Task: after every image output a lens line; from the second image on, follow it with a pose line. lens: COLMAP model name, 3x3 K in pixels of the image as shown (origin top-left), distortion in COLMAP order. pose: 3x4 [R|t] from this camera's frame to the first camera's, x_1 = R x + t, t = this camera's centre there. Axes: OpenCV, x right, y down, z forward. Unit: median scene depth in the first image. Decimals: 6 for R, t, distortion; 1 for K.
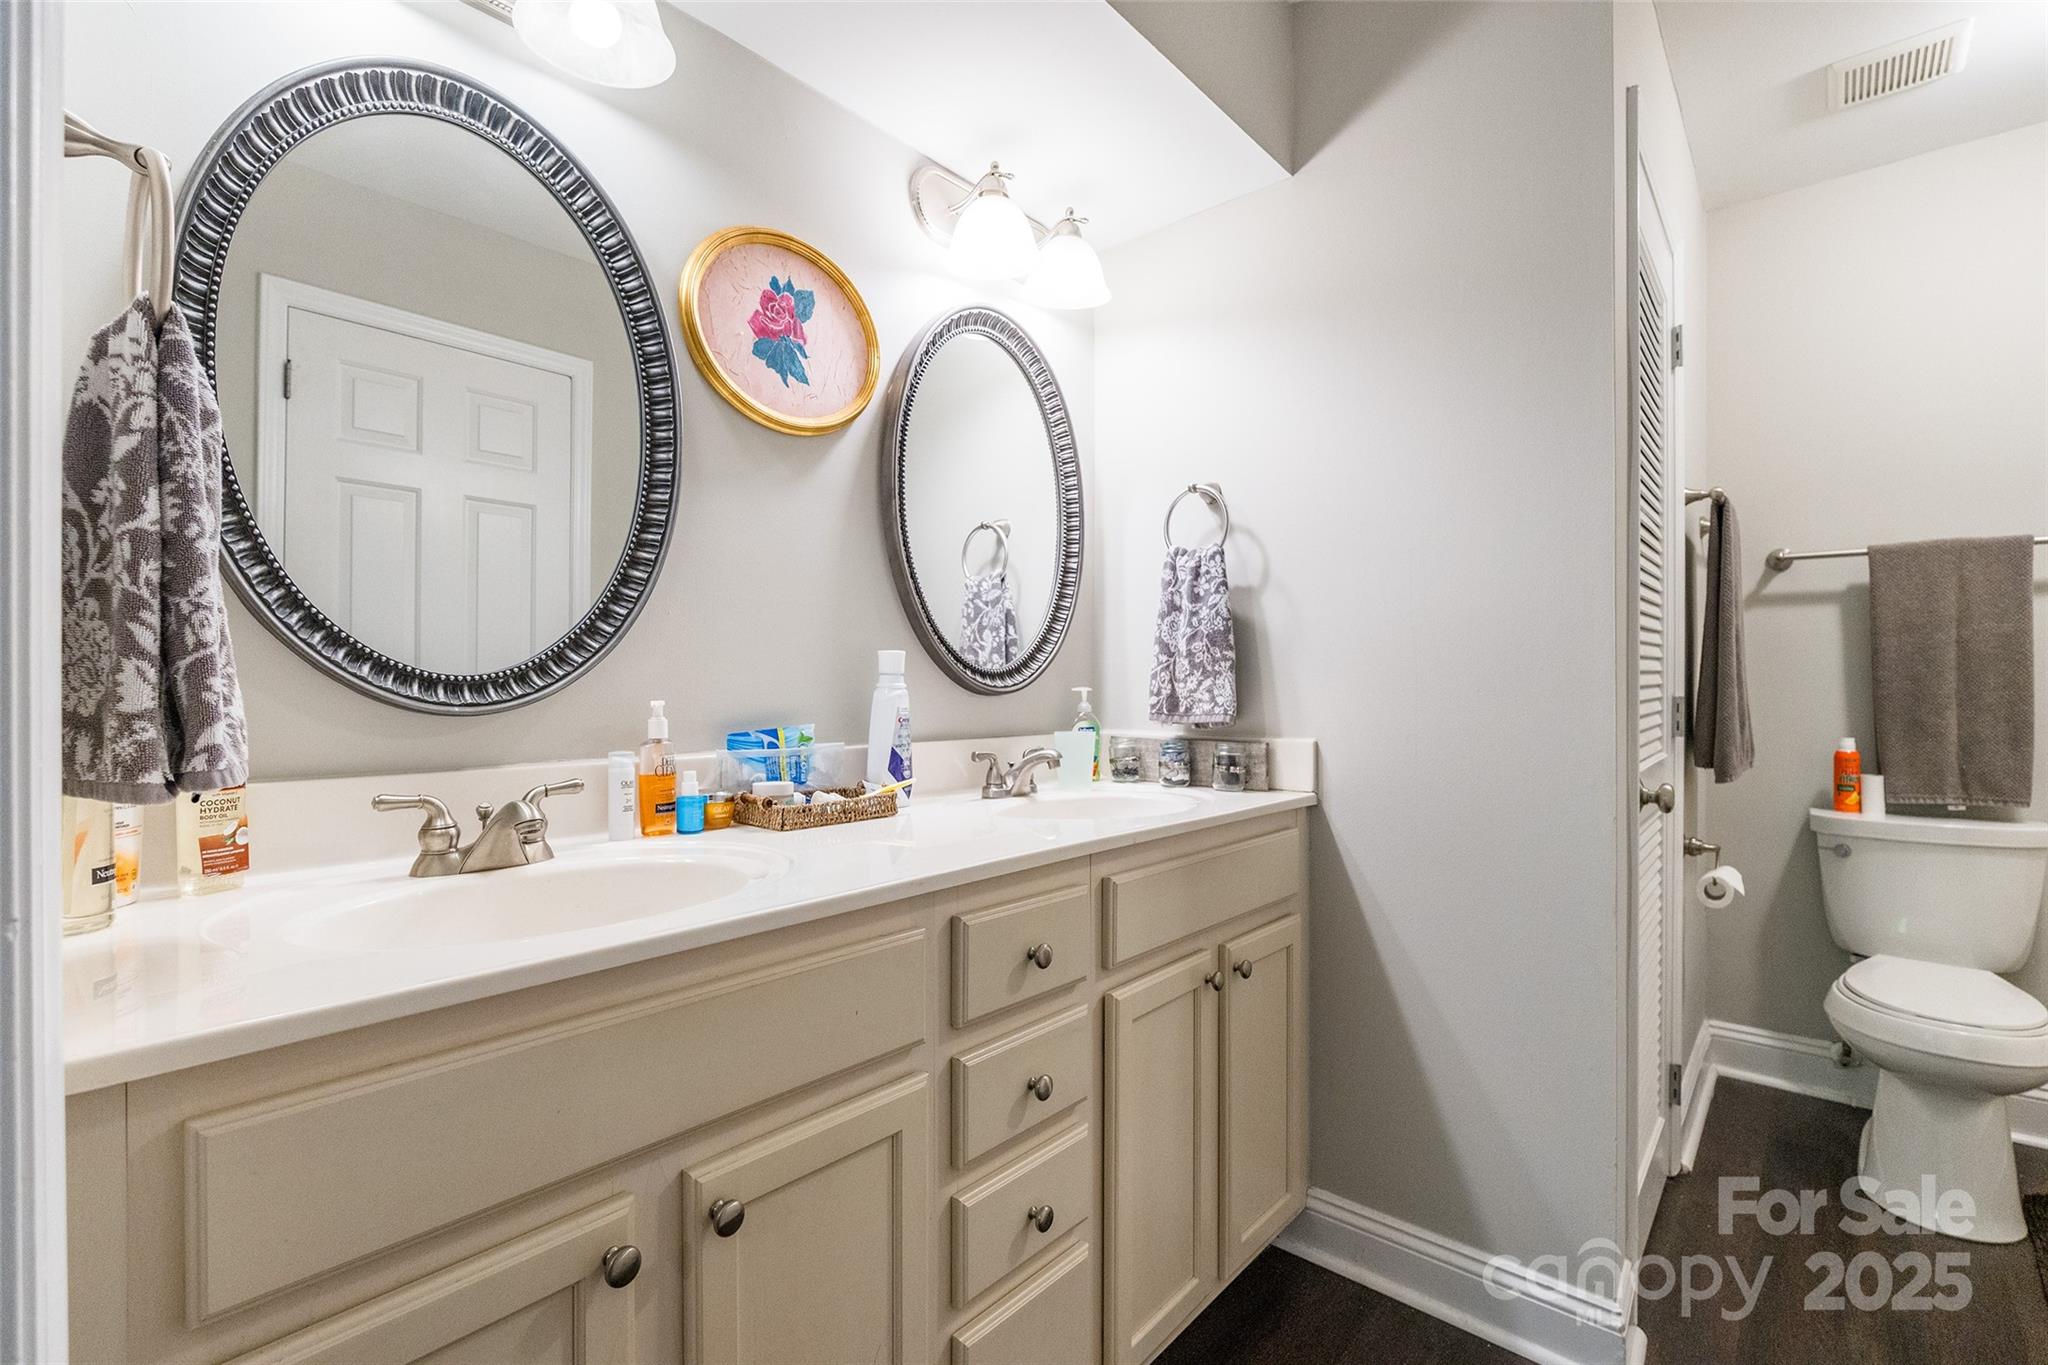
lens RADIAL K [[921.5, 0, 1036.2], [0, 921.5, 681.3], [0, 0, 1]] dist [-0.005660, 0.000122]
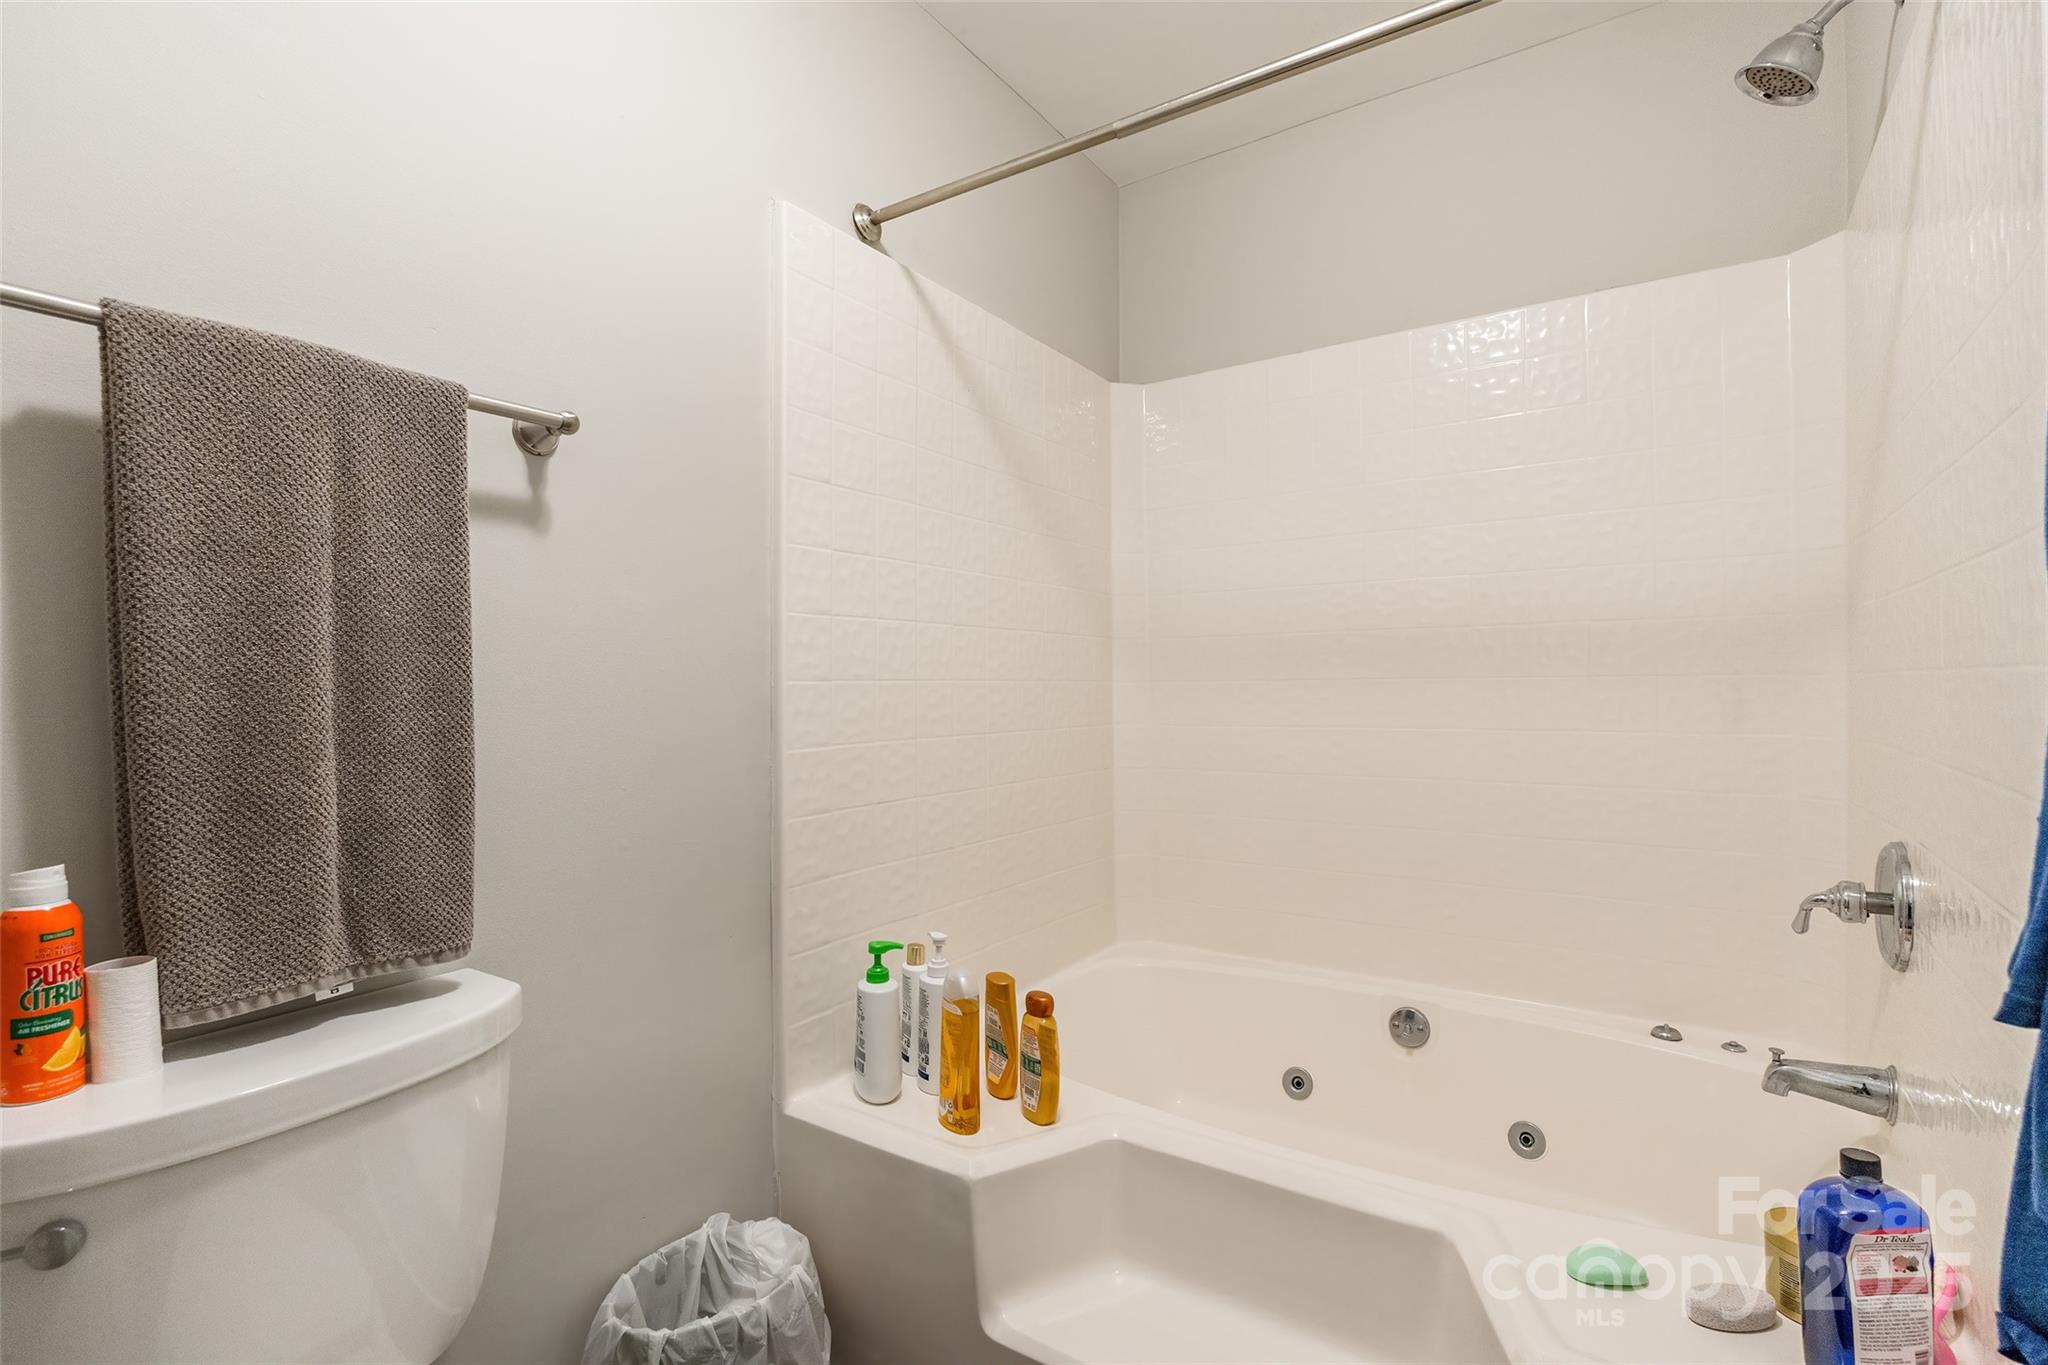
lens RADIAL K [[921.5, 0, 1038.9], [0, 921.5, 673.5], [0, 0, 1]] dist [-0.005660, 0.000122]
pose [[-0.136529, -0.002137, 0.990634, 0.542784], [0.001037, 0.999997, 0.002300, -0.007549], [-0.990635, 0.001342, -0.136527, 0.732152]]
